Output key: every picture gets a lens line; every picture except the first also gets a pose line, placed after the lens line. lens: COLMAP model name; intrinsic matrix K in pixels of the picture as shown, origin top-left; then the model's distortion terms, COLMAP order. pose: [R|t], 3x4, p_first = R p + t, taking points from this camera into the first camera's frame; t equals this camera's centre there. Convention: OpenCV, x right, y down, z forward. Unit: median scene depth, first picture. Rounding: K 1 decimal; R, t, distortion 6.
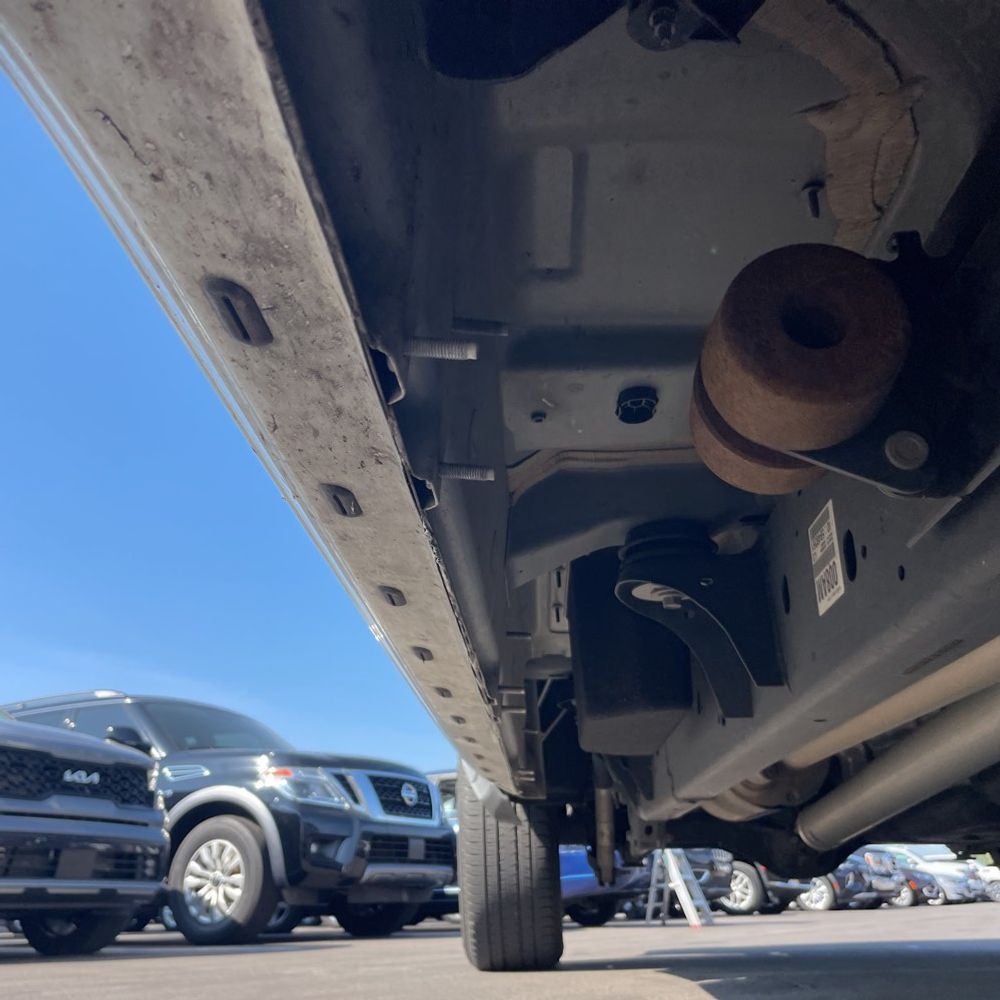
lens RADIAL K [[1012.8, 0, 500.0], [0, 1012.8, 500.0], [0, 0, 1]] dist [0.085870, -0.126921]
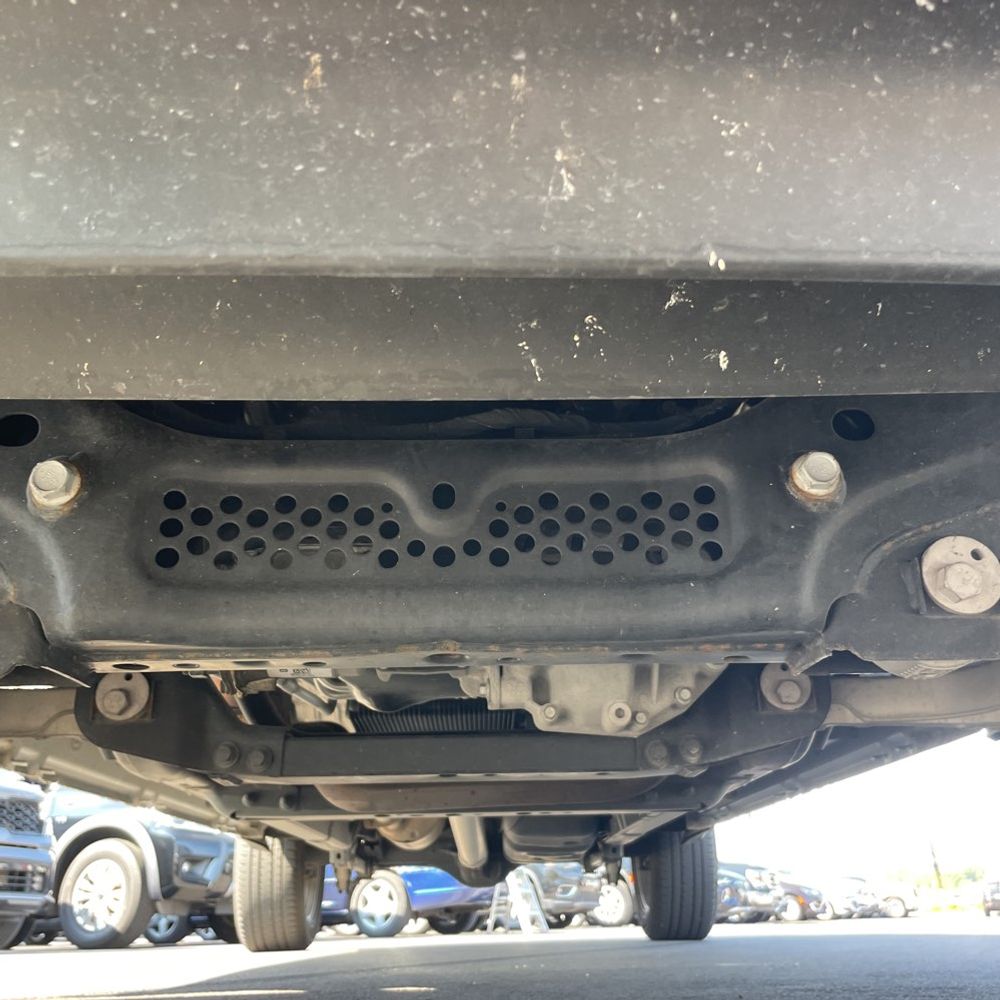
lens RADIAL K [[1012.8, 0, 500.0], [0, 1012.8, 500.0], [0, 0, 1]] dist [0.085870, -0.126921]
pose [[0.997969, 0.021529, 0.059952, 0.100798], [-0.020632, 0.999667, -0.015529, -0.072665], [-0.060267, 0.014261, 0.998080, -0.210514]]
